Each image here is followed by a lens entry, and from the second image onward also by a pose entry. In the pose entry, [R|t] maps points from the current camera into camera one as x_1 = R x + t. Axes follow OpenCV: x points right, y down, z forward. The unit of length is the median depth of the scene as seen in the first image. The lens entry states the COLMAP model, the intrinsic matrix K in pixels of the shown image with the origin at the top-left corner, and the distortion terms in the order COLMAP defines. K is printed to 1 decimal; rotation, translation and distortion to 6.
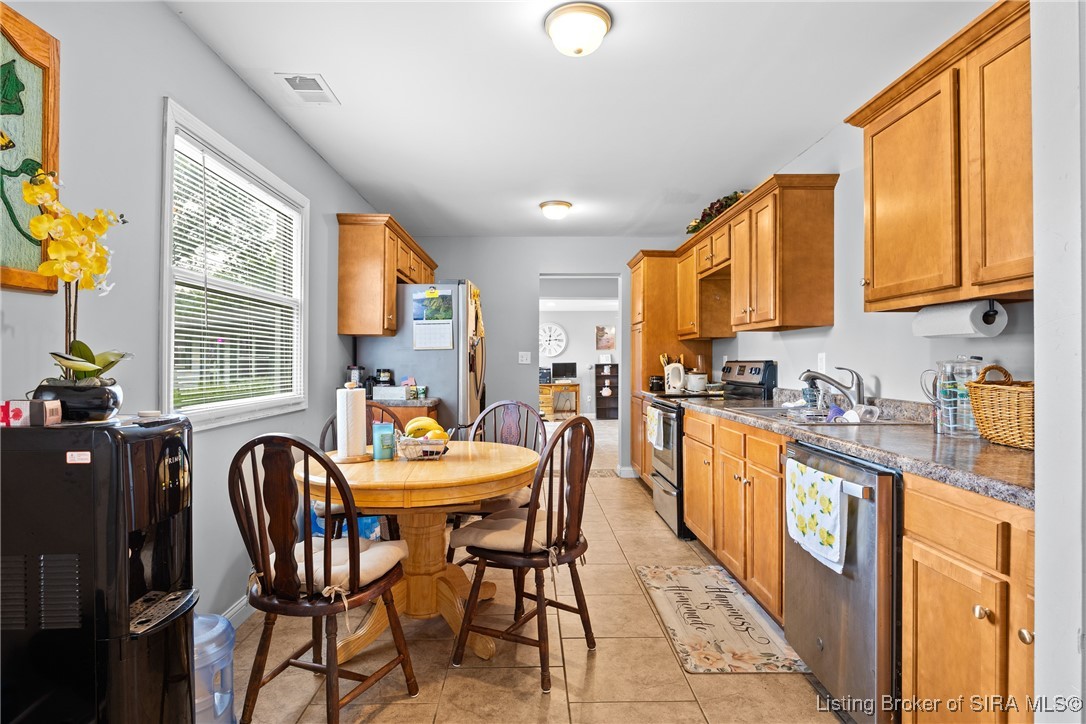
lens RADIAL K [[557.1, 0, 532.7], [0, 557.1, 360.4], [0, 0, 1]] dist [-0.007172, -0.000347]
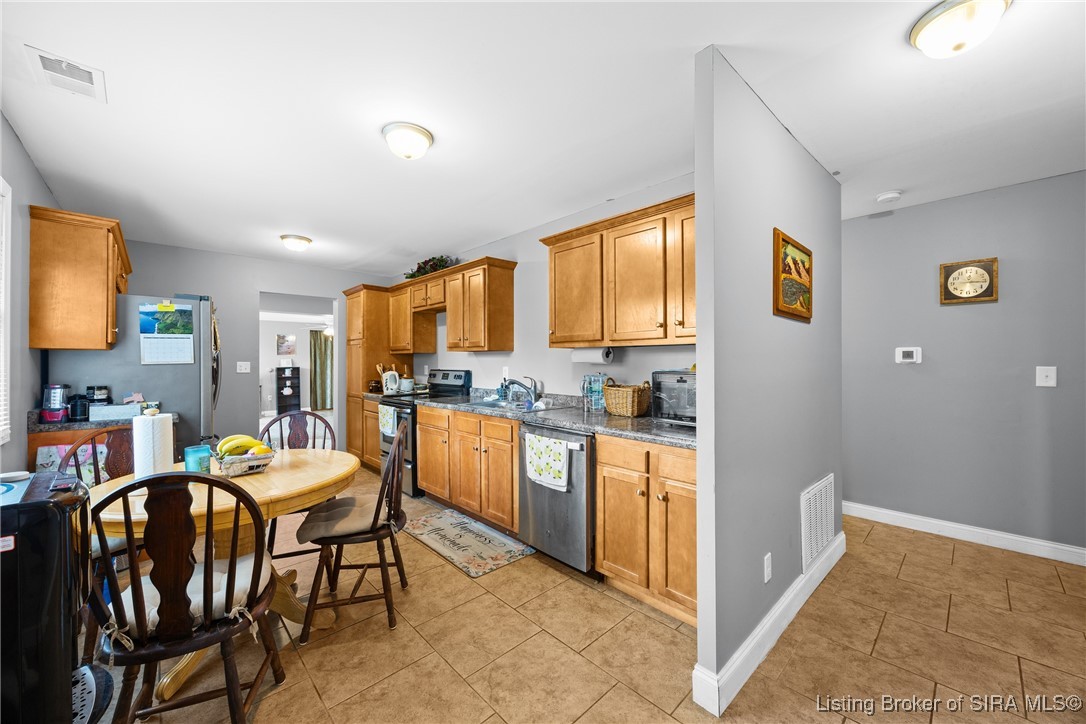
lens RADIAL K [[413.5, 0, 543.0], [0, 413.5, 362.0], [0, 0, 1]] dist [-0.000742, 0.000001]
pose [[0.732230, -0.004101, 0.681045, -0.243750], [0.000529, 0.999985, 0.005453, -0.033955], [-0.681058, -0.003632, 0.732221, 0.013113]]
